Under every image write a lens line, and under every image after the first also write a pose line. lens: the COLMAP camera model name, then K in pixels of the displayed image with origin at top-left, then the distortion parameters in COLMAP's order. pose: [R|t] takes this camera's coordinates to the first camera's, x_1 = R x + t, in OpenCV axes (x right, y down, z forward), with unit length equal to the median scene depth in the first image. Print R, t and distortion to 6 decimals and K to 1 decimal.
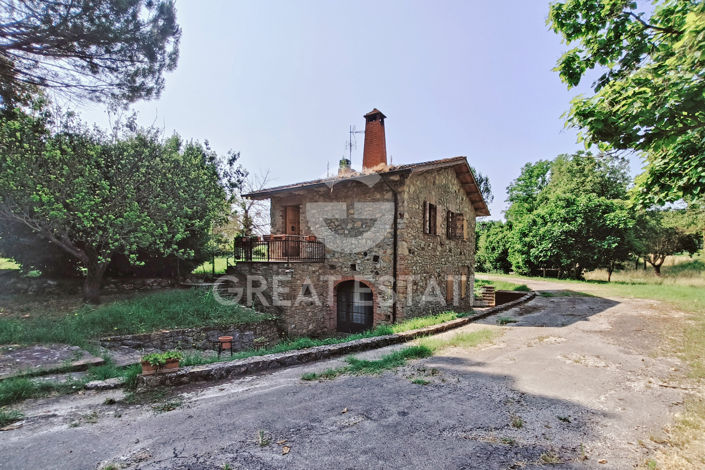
lens RADIAL K [[401.8, 0, 350.6], [0, 401.8, 225.9], [0, 0, 1]] dist [-0.006389, -0.000818]
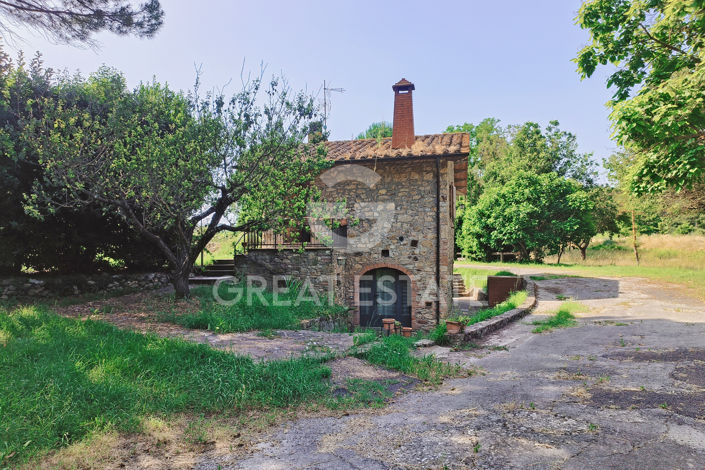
lens RADIAL K [[608.6, 0, 352.5], [0, 608.6, 235.0], [0, 0, 1]] dist [0.000449, -0.127271]
pose [[0.929232, -0.009854, 0.369365, -0.586917], [-0.013571, 0.998060, 0.060769, -0.022715], [-0.369247, -0.061481, 0.927295, -0.263846]]
